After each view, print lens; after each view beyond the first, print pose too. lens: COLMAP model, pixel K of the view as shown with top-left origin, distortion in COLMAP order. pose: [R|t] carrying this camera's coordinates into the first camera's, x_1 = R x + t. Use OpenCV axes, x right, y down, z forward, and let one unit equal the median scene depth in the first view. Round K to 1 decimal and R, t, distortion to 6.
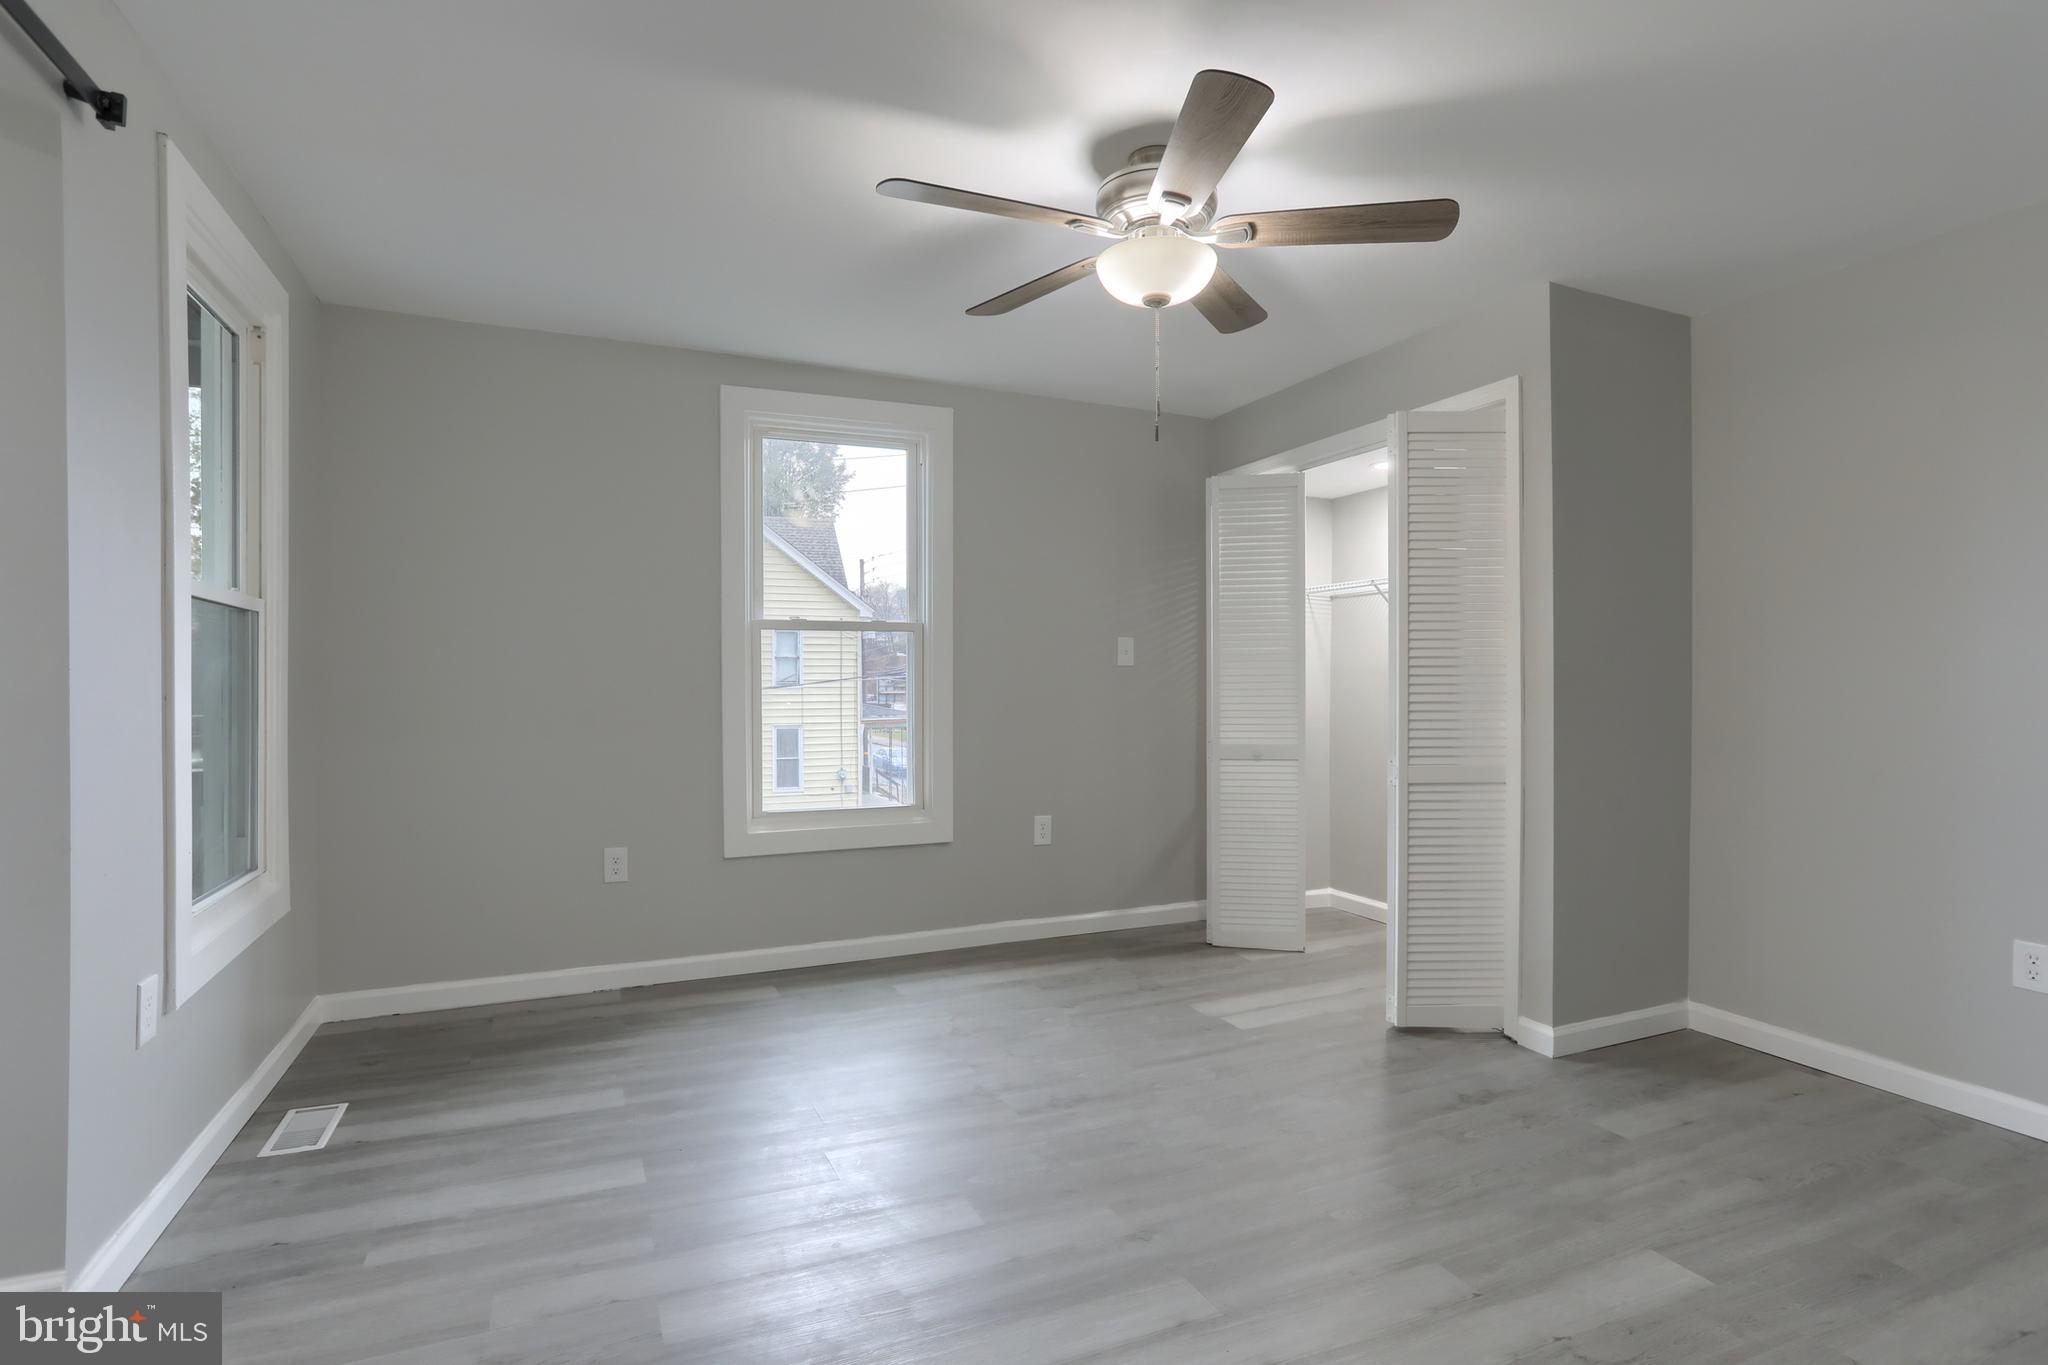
lens RADIAL K [[1001.5, 0, 1021.3], [0, 1001.5, 698.3], [0, 0, 1]] dist [-0.042390, 0.025062]
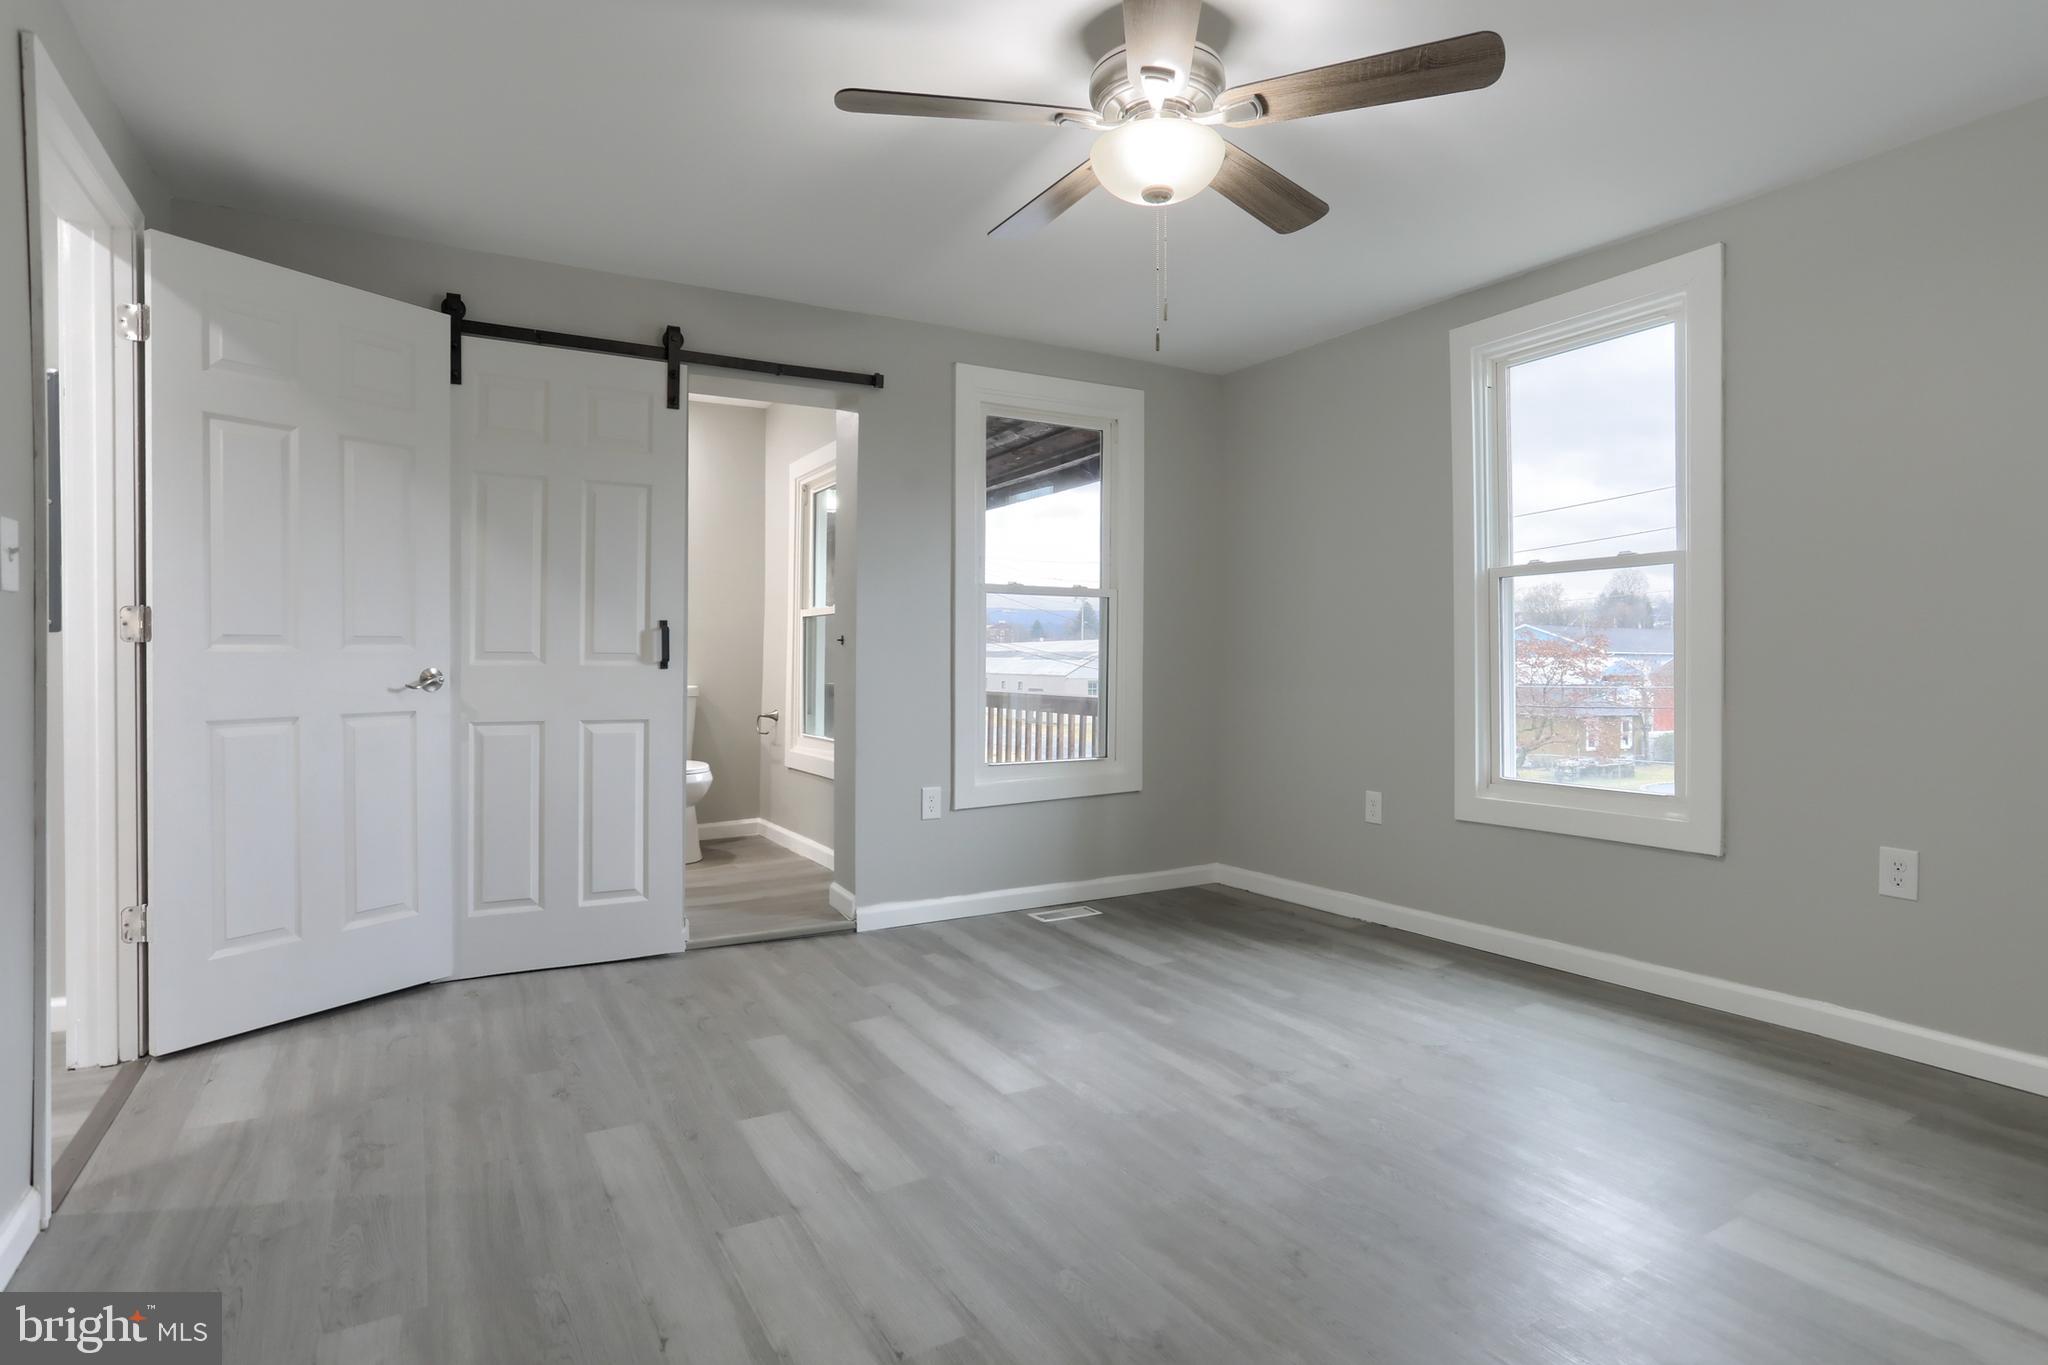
lens RADIAL K [[1007.7, 0, 1029.8], [0, 1007.7, 670.3], [0, 0, 1]] dist [-0.045252, 0.025488]
pose [[0.140894, 0.008414, -0.989989, 0.791256], [-0.008378, 0.999938, 0.007306, 0.016106], [0.989989, 0.007264, 0.140956, 0.603201]]
